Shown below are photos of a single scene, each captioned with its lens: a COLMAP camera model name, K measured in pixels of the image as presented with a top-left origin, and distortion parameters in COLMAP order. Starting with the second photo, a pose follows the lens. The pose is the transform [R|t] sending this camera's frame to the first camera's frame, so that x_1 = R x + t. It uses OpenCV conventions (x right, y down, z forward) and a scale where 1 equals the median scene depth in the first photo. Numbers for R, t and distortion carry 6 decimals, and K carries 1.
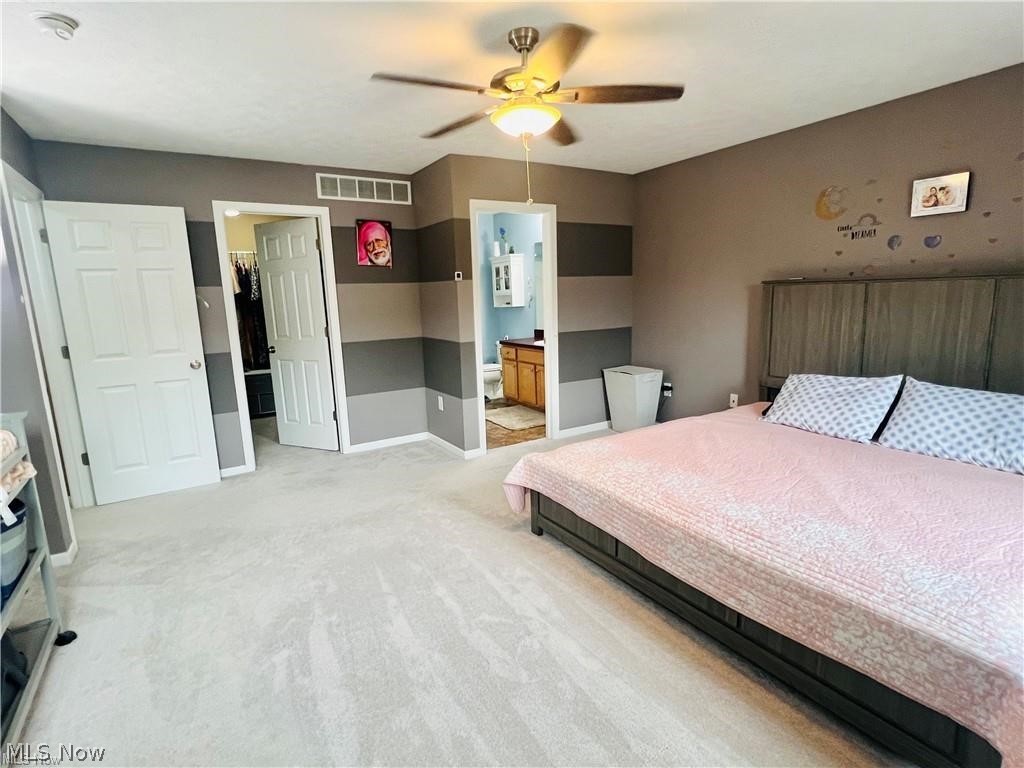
lens RADIAL K [[518.5, 0, 512.0], [0, 518.5, 384.0], [0, 0, 1]] dist [-0.000304, 0.000150]
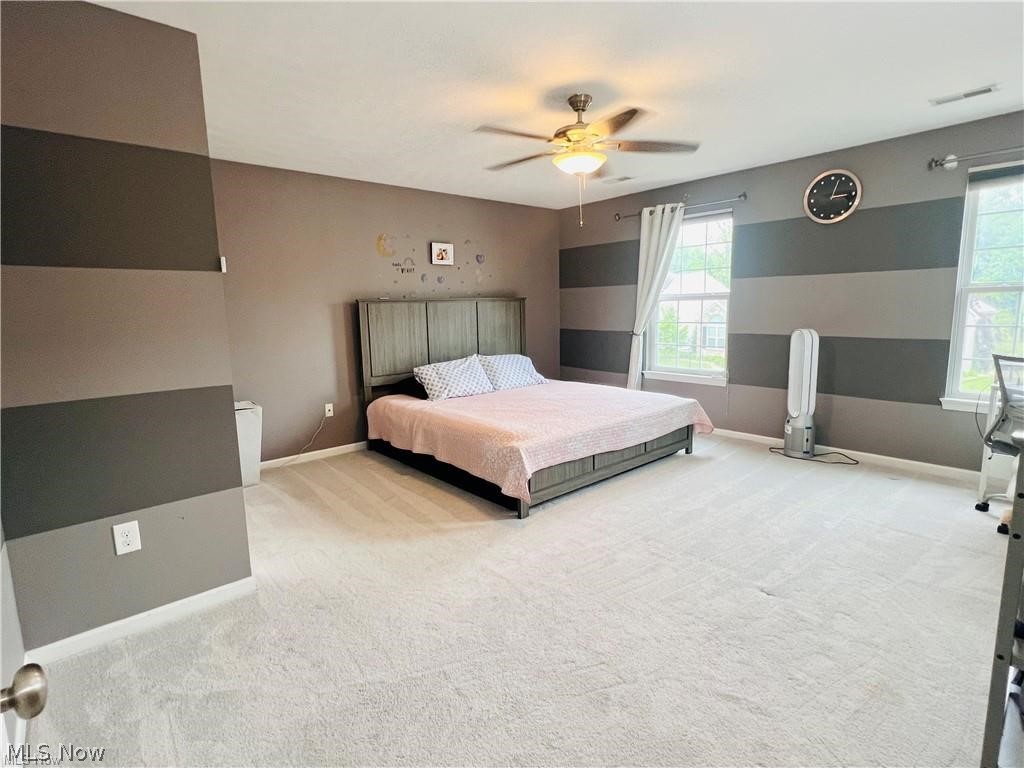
lens RADIAL K [[518.5, 0, 512.0], [0, 518.5, 384.0], [0, 0, 1]] dist [-0.000304, 0.000150]
pose [[-0.164910, -0.113924, 0.979707, -0.894518], [0.198986, 0.969039, 0.146178, -0.133427], [-0.966028, 0.219054, -0.137135, 1.007994]]
